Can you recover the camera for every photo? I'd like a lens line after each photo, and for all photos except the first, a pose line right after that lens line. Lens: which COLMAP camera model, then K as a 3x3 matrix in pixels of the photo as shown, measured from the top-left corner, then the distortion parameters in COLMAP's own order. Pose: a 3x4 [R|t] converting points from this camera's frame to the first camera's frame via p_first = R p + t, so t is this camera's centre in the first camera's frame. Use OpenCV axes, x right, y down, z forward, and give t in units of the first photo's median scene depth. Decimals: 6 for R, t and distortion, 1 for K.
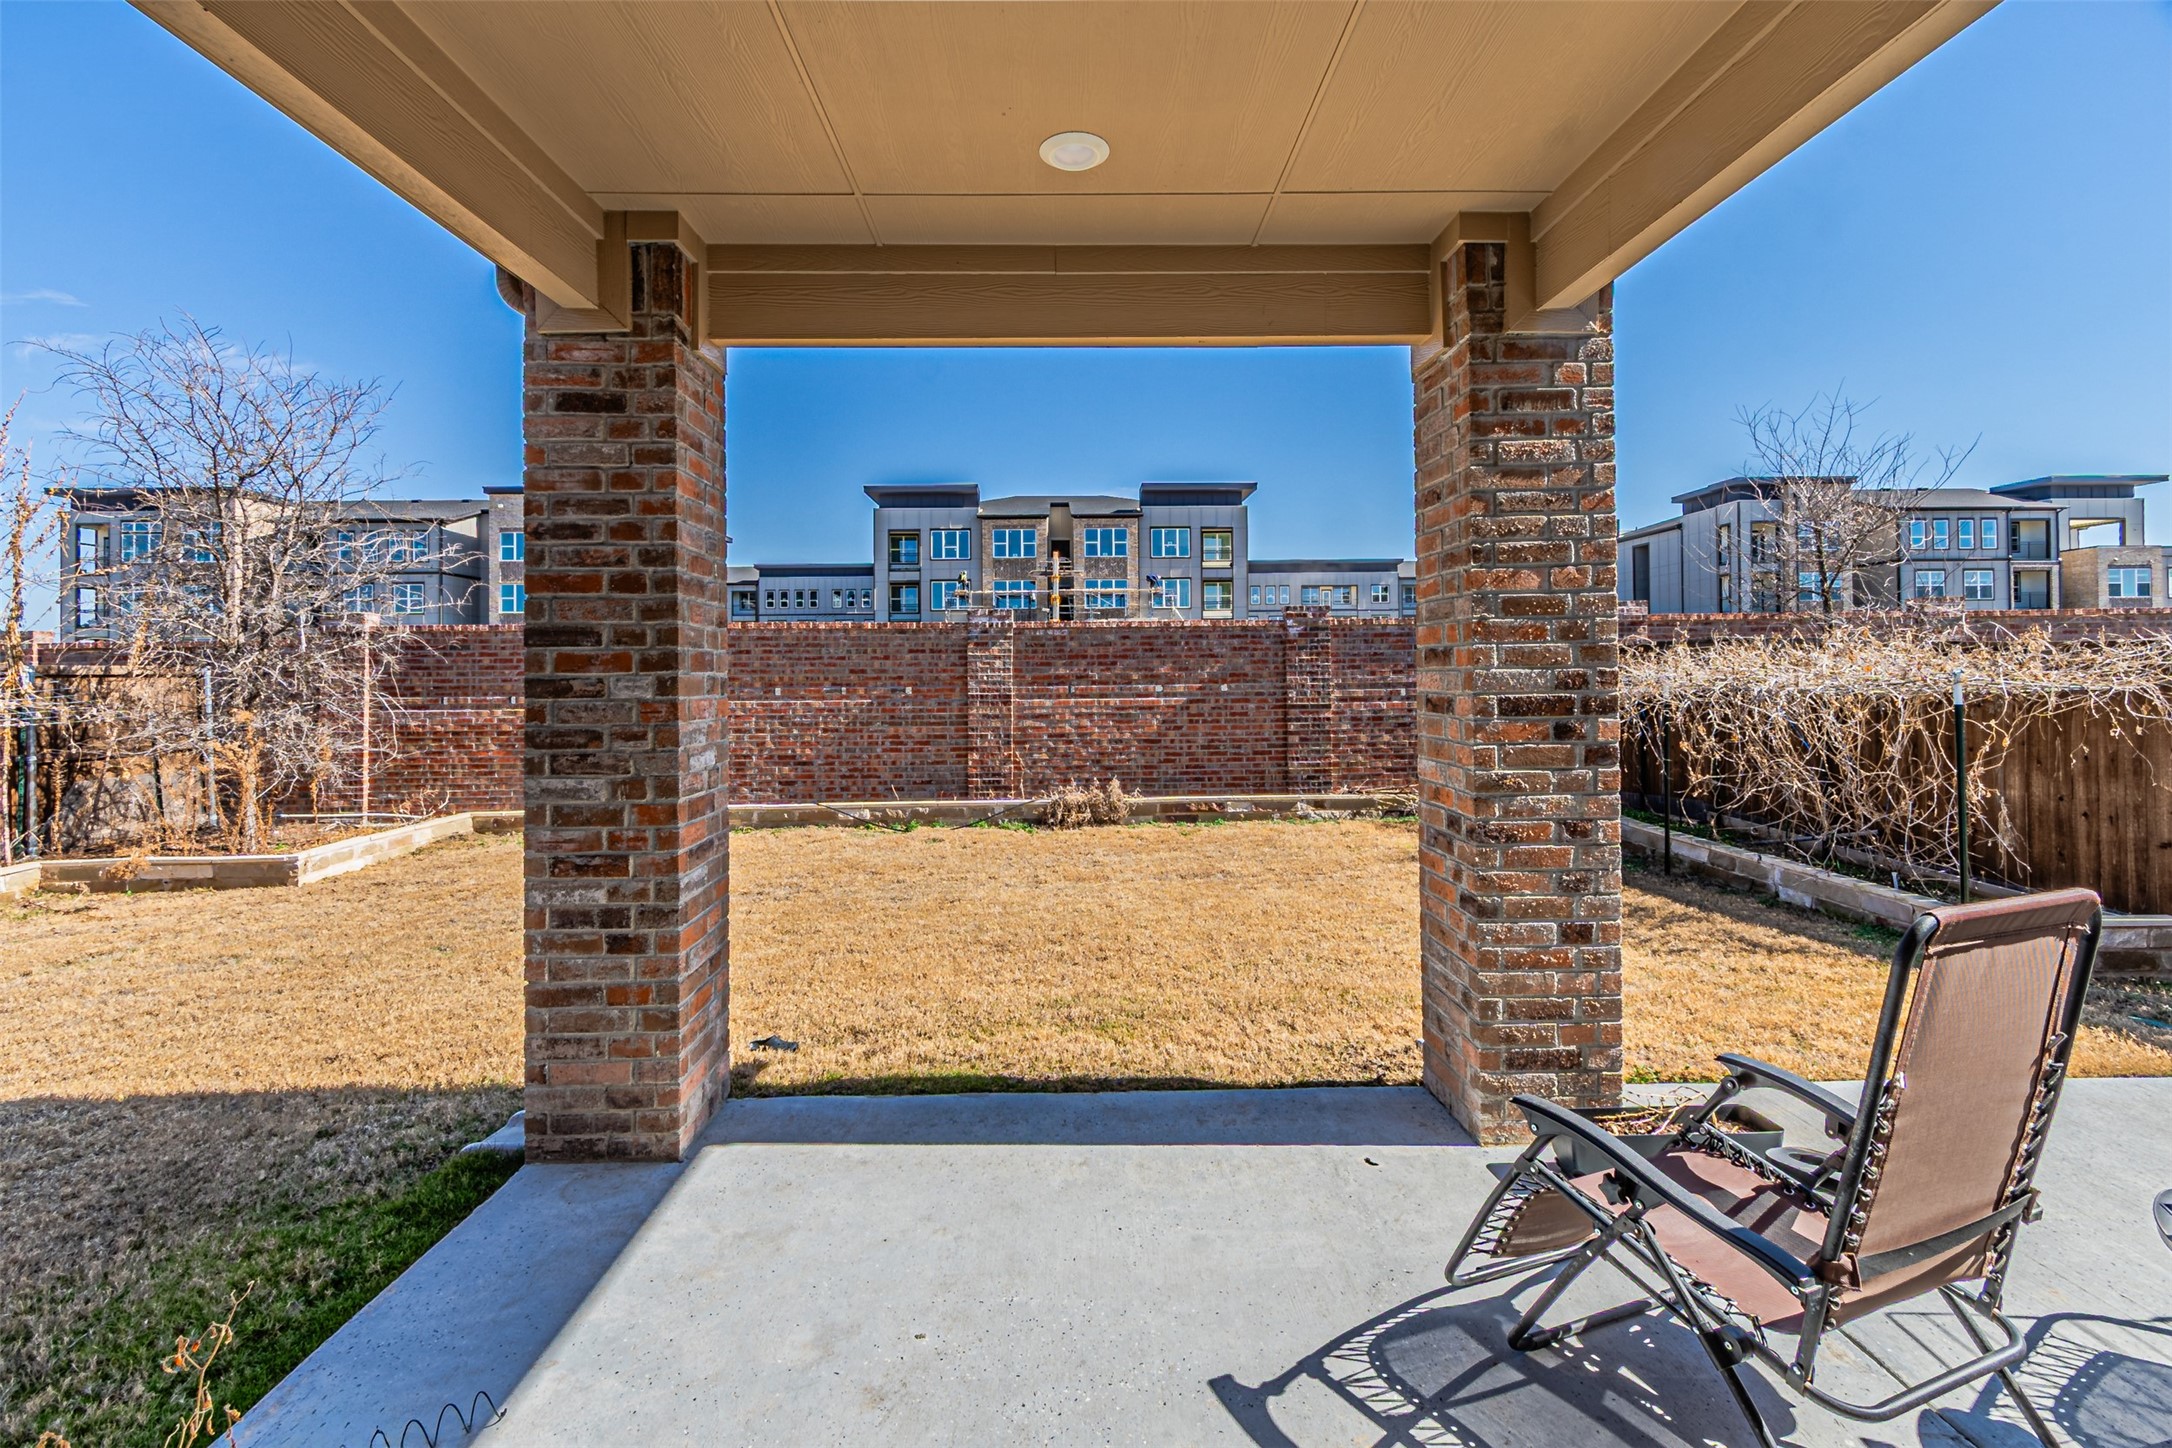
lens RADIAL K [[953.3, 0, 1072.8], [0, 953.3, 660.4], [0, 0, 1]] dist [0.009004, -0.003703]
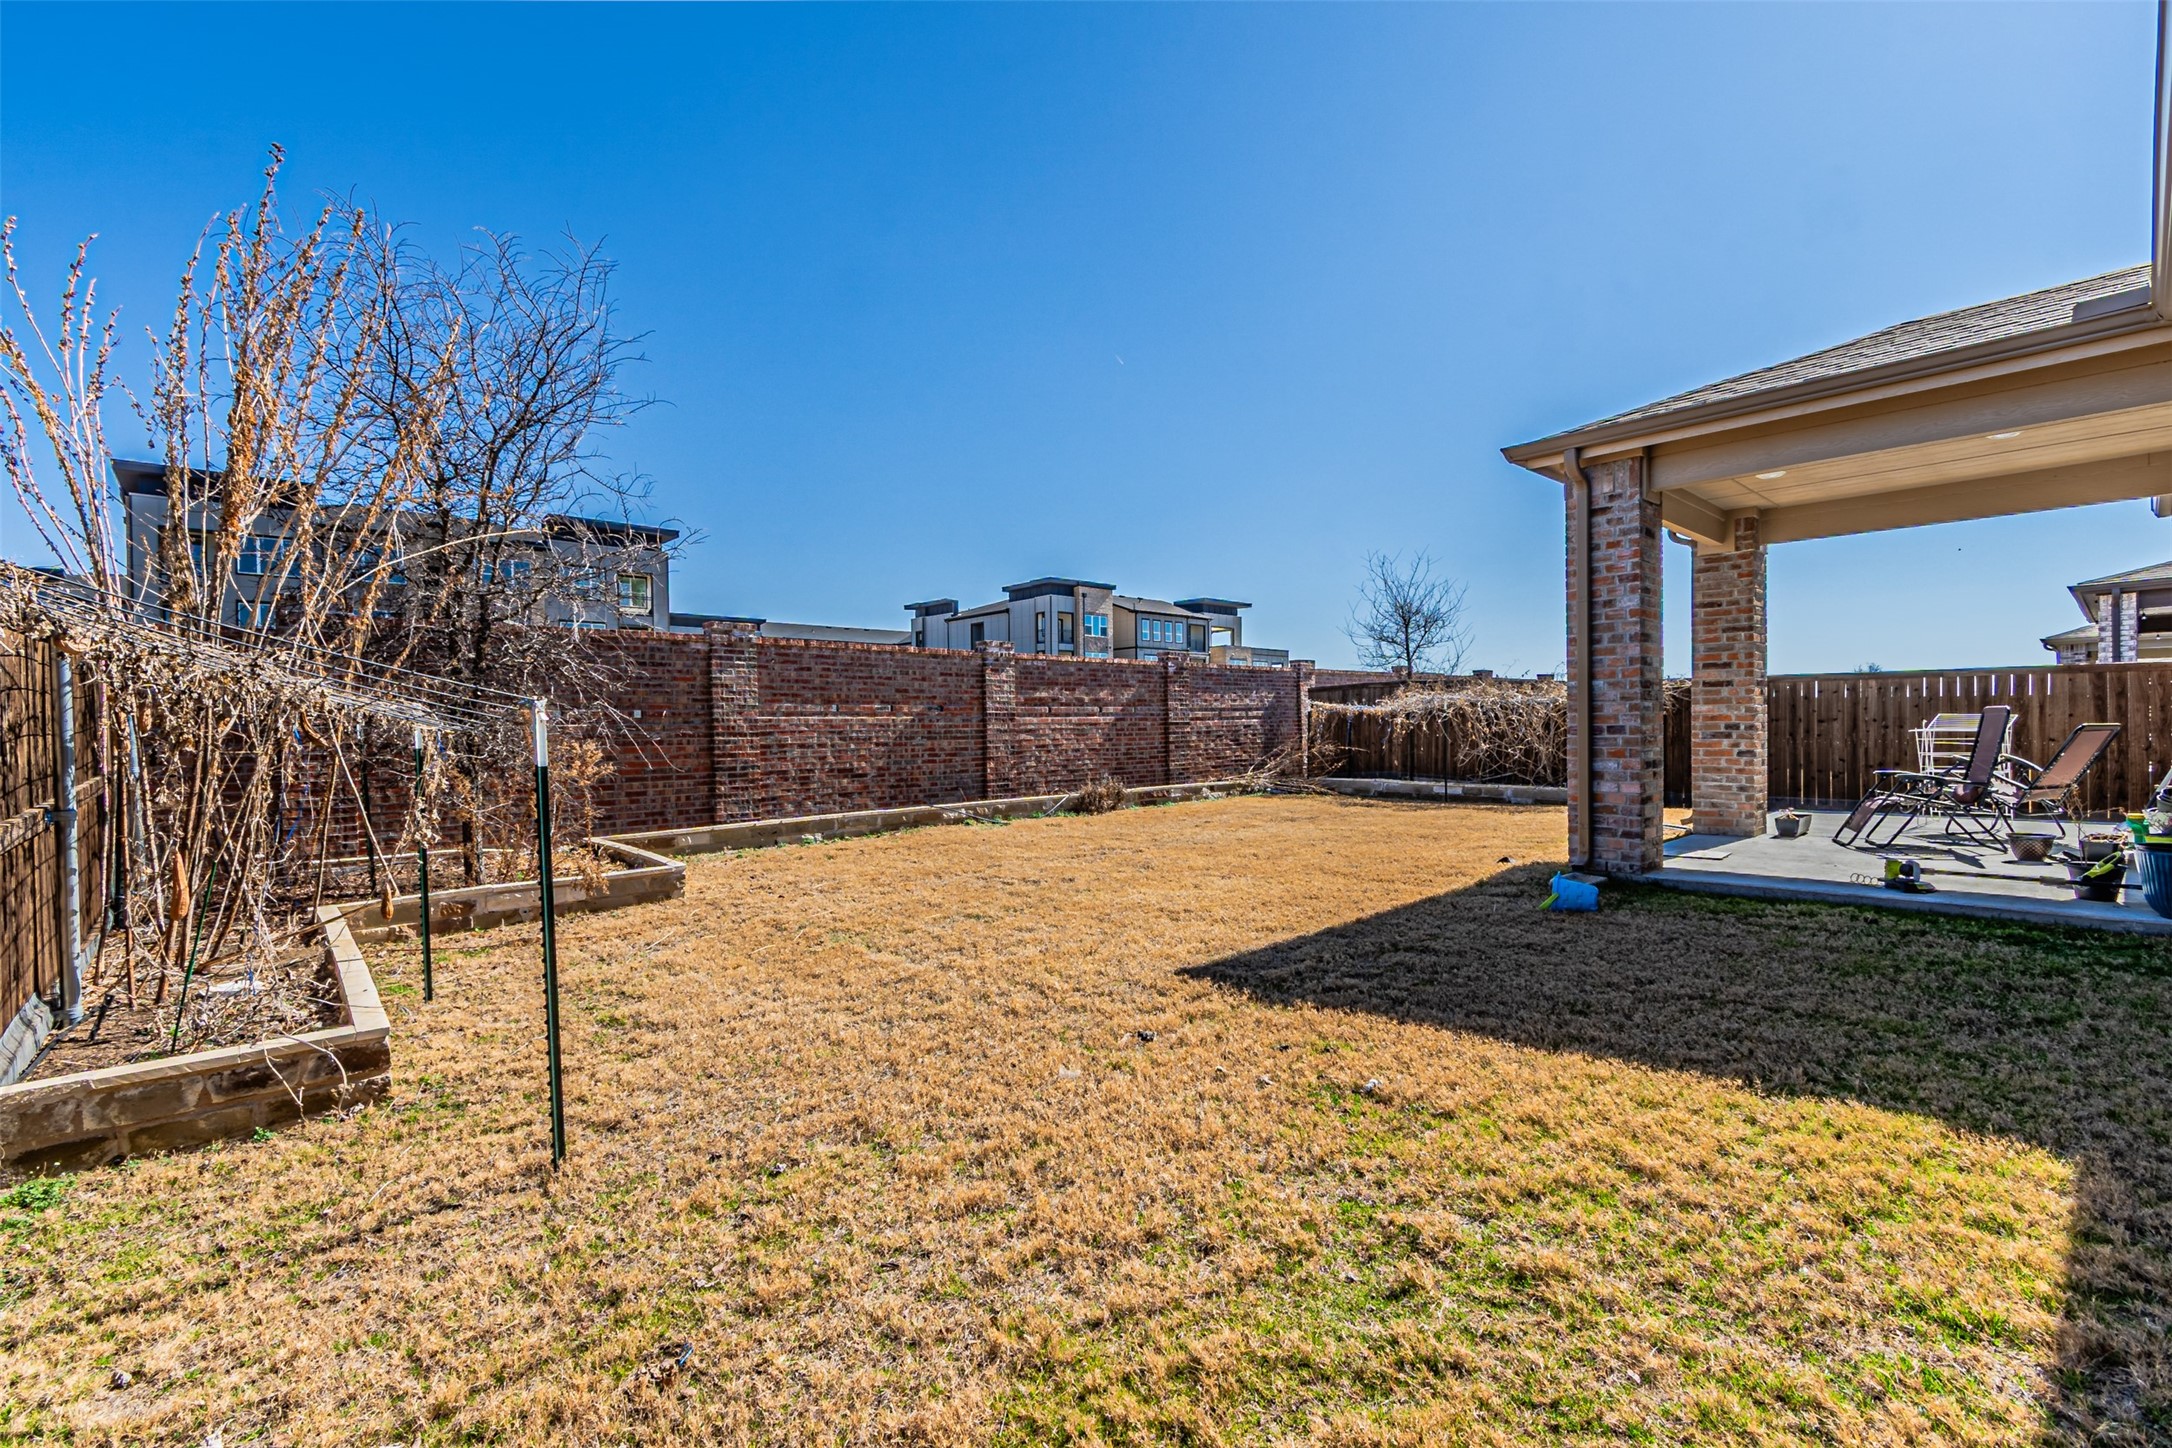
lens RADIAL K [[953.3, 0, 1074.0], [0, 953.3, 729.3], [0, 0, 1]] dist [0.009004, -0.003703]
pose [[0.743096, -0.001351, 0.669183, -0.814139], [-0.003423, 0.999977, 0.005820, 0.049071], [-0.669176, -0.006616, 0.743075, 0.051686]]
